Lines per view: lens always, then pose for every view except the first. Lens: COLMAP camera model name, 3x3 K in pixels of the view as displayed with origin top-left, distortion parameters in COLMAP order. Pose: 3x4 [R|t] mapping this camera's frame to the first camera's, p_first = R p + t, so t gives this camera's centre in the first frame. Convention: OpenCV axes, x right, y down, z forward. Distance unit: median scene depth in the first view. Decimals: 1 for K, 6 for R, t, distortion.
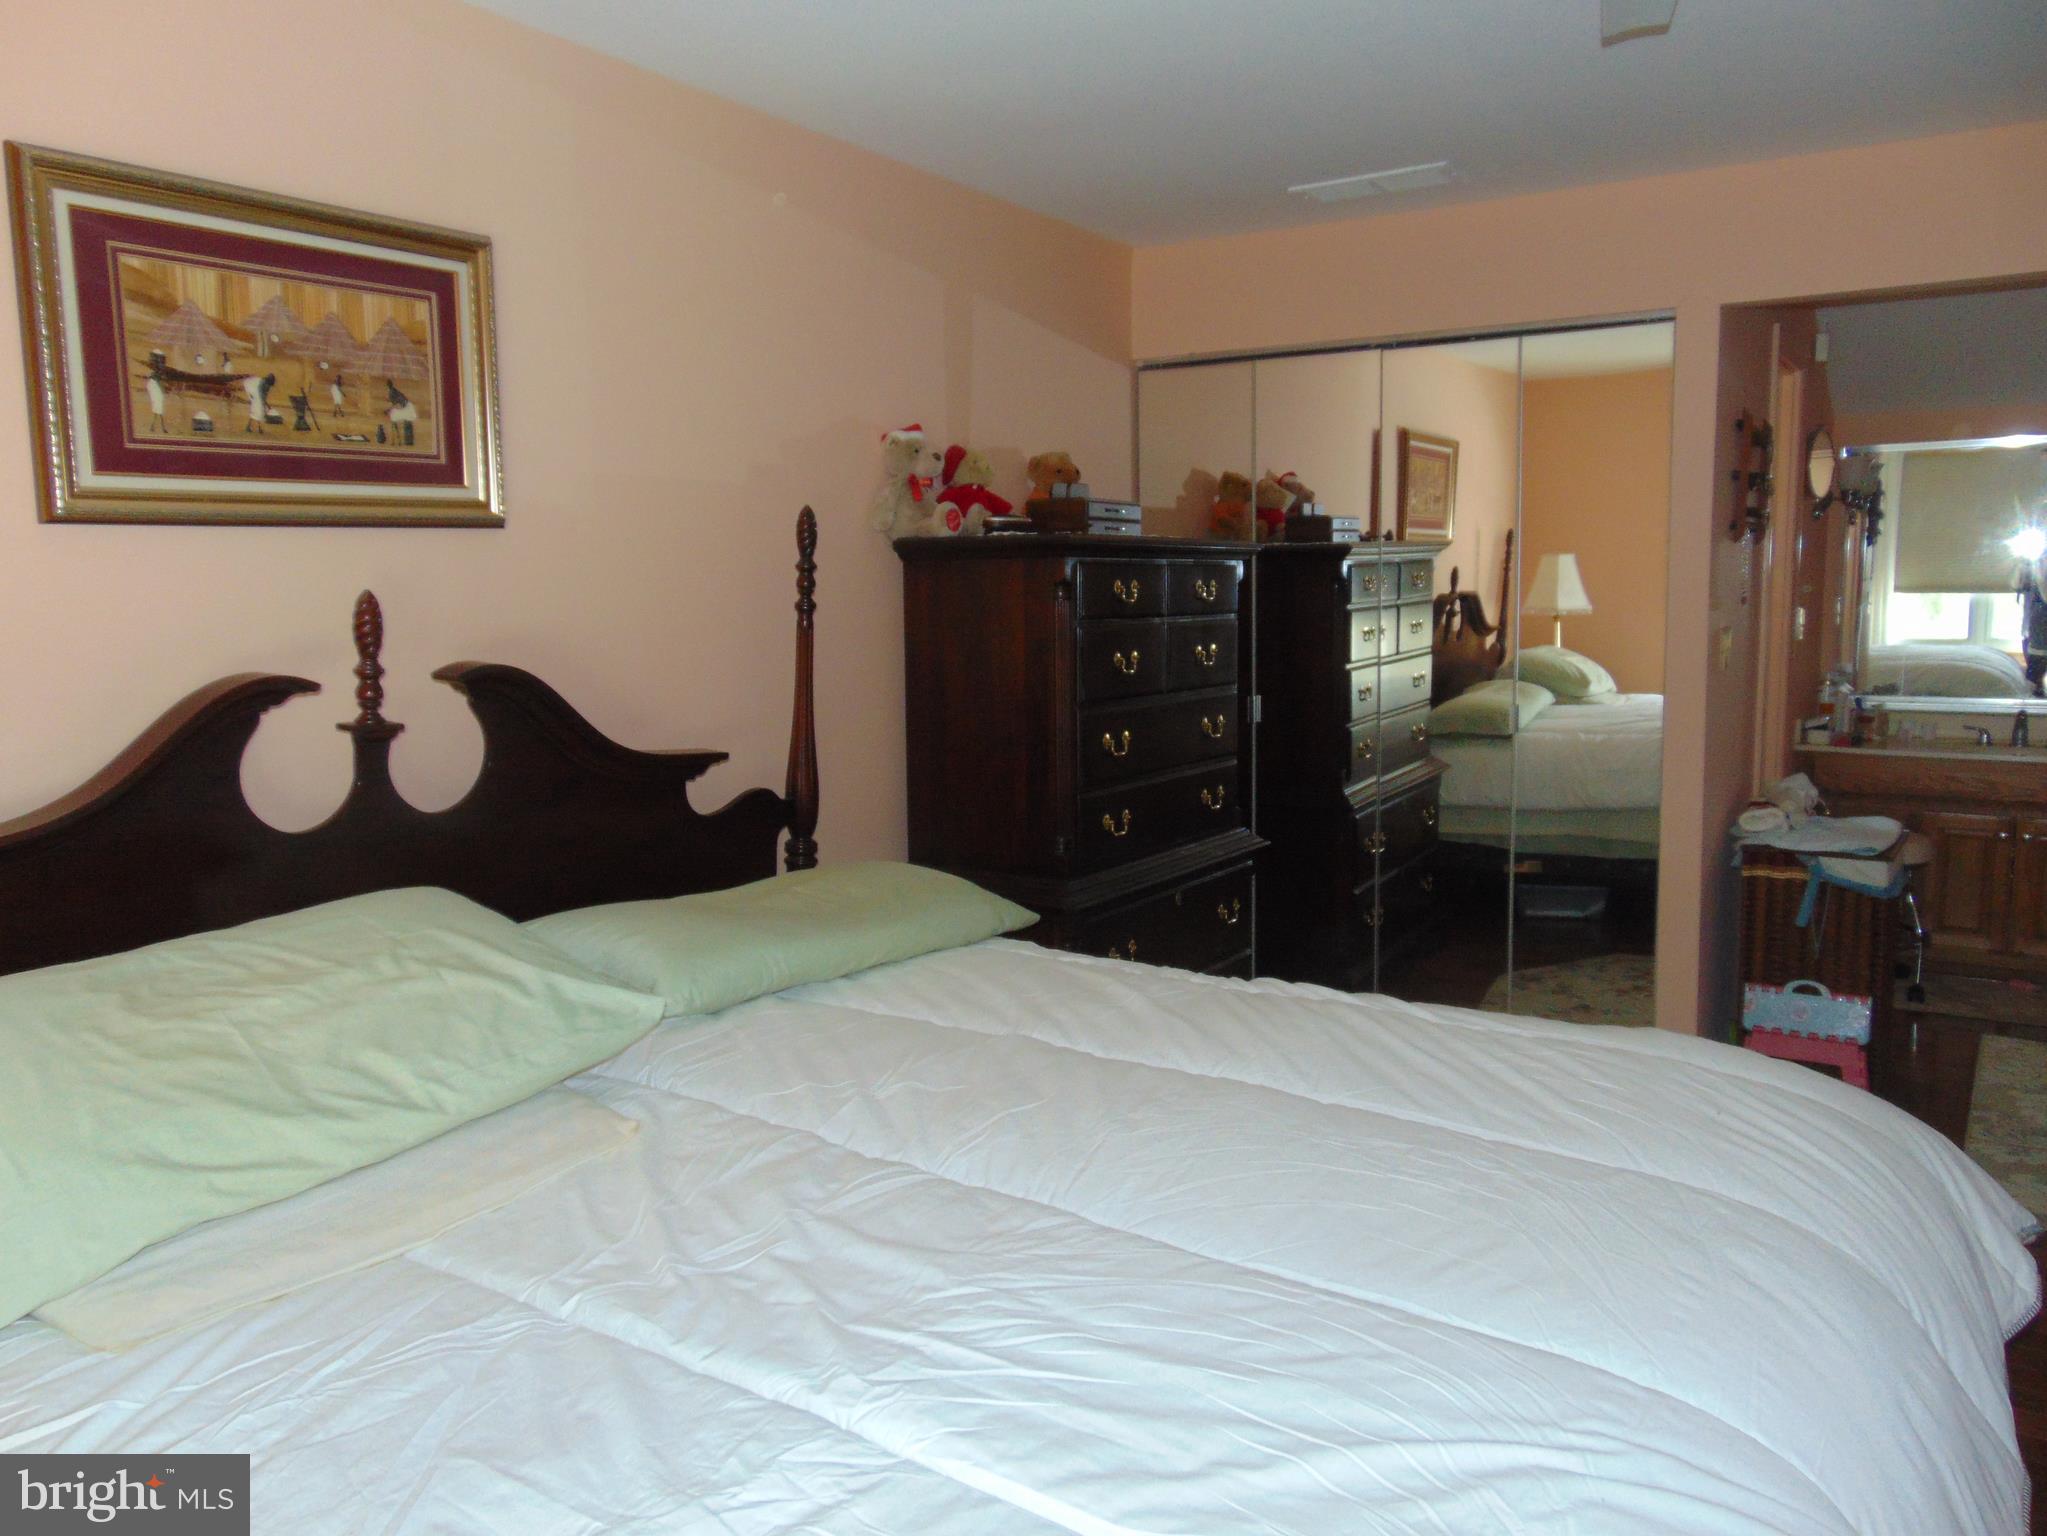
lens RADIAL K [[1520.1, 0, 1022.8], [0, 1520.1, 761.9], [0, 0, 1]] dist [-0.042846, 0.072330]
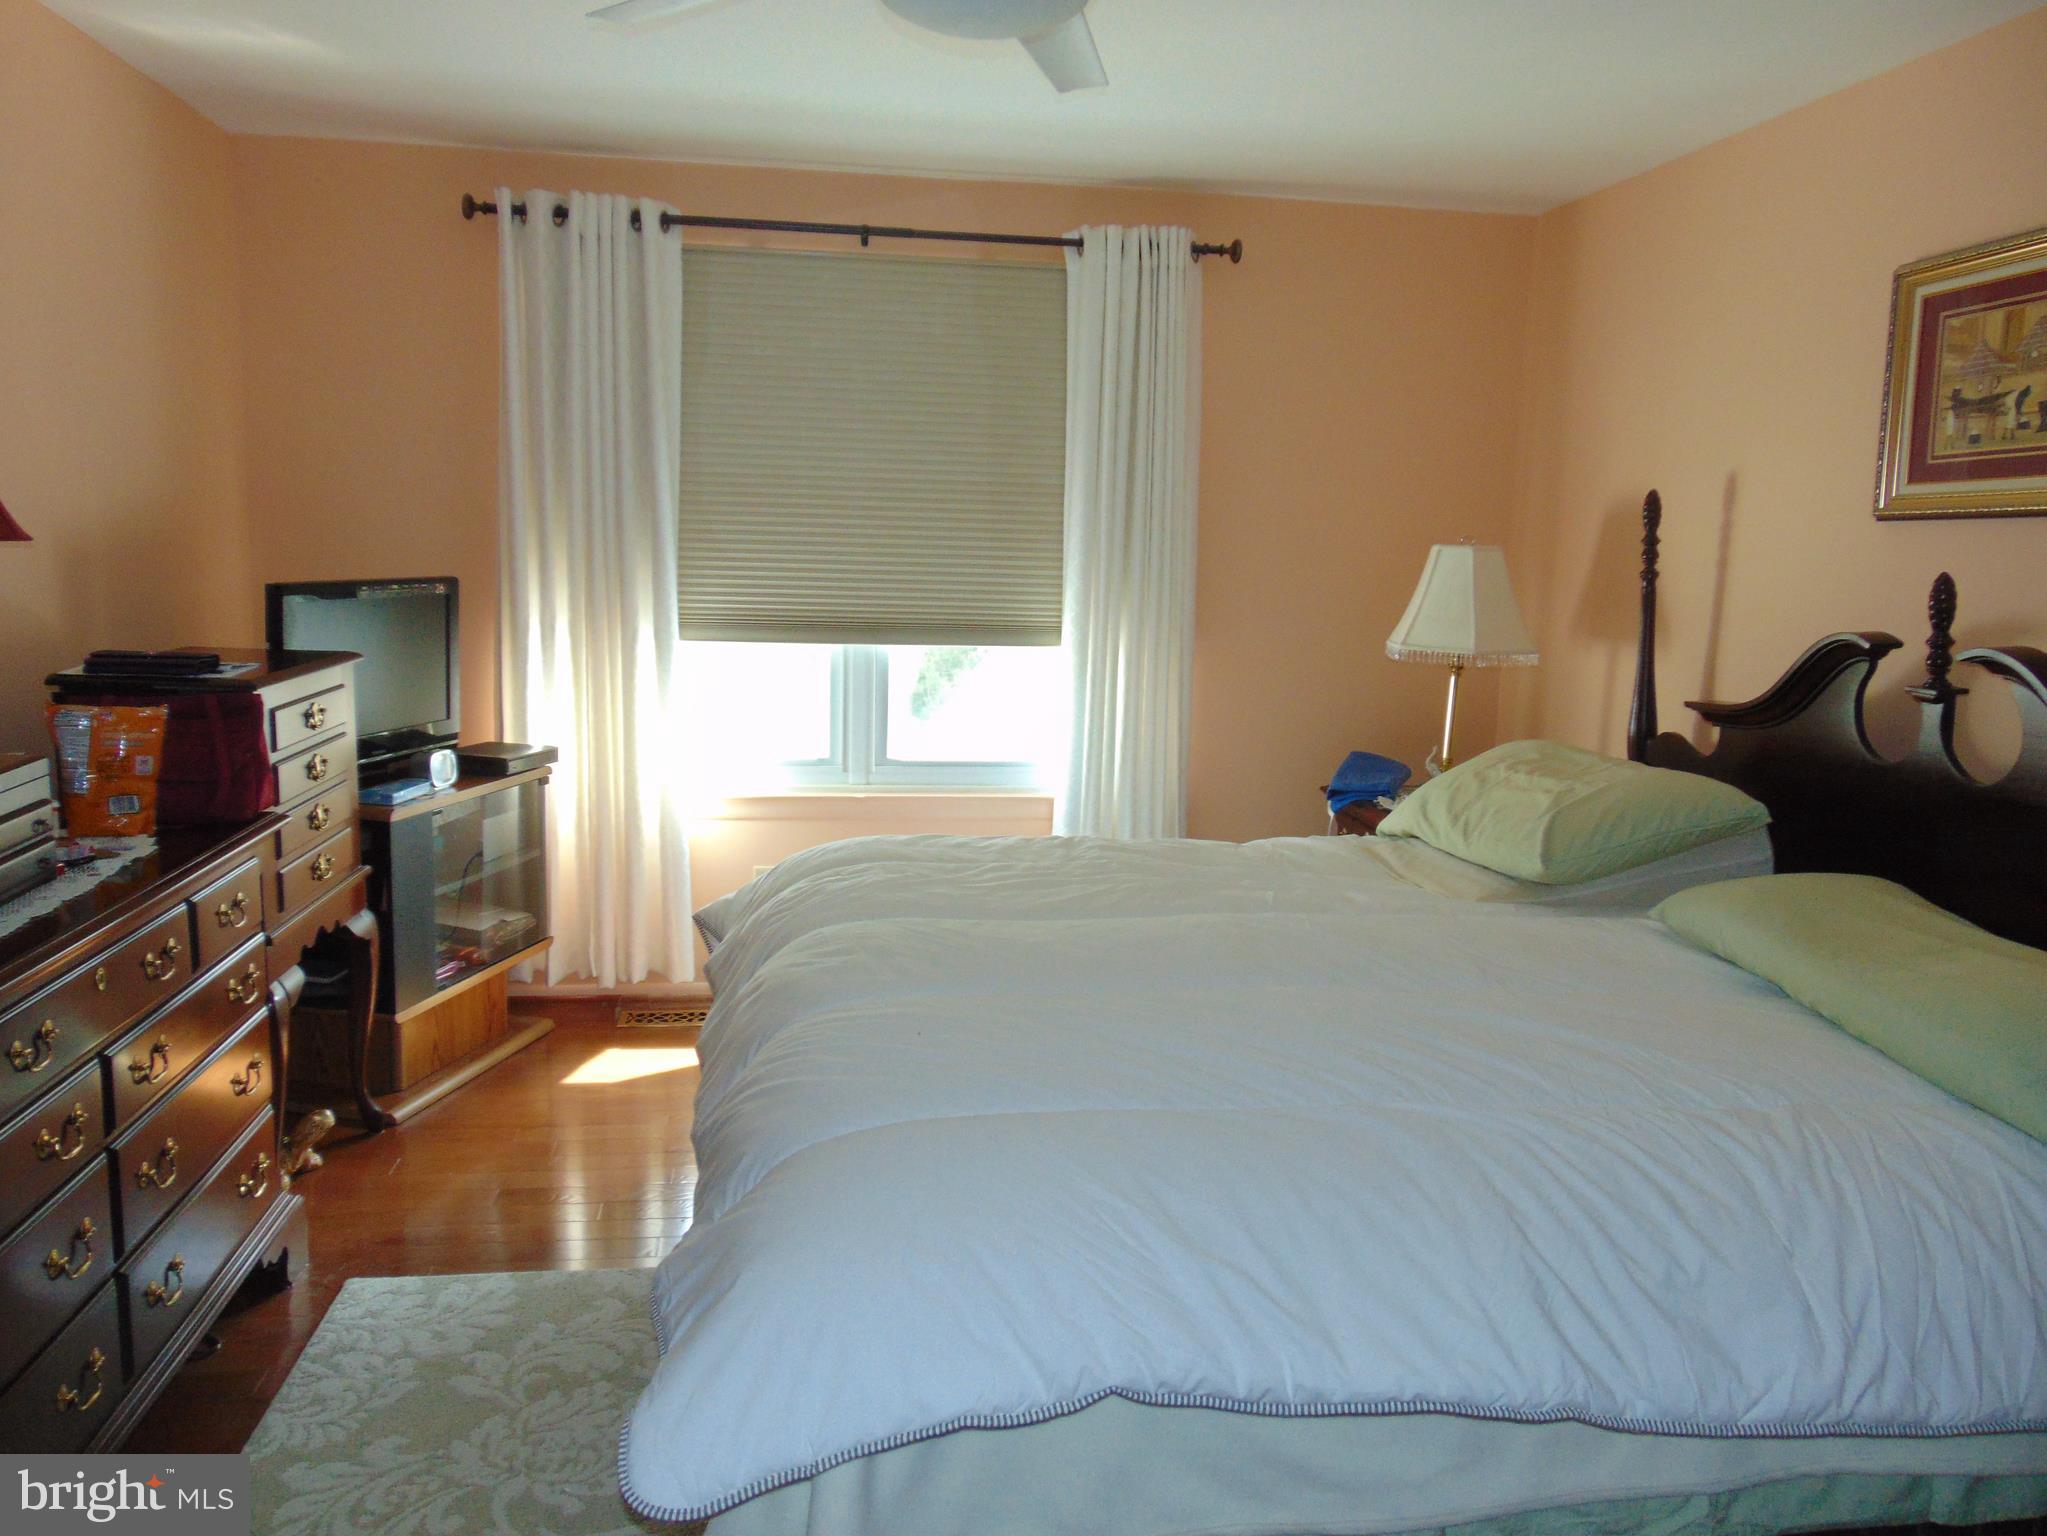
lens RADIAL K [[1520.1, 0, 1022.8], [0, 1520.1, 761.9], [0, 0, 1]] dist [-0.042846, 0.072330]
pose [[-0.703952, 0.081616, -0.705542, 0.947208], [-0.116555, 0.966634, 0.228111, -0.162222], [0.700619, 0.242813, -0.670951, 1.389785]]
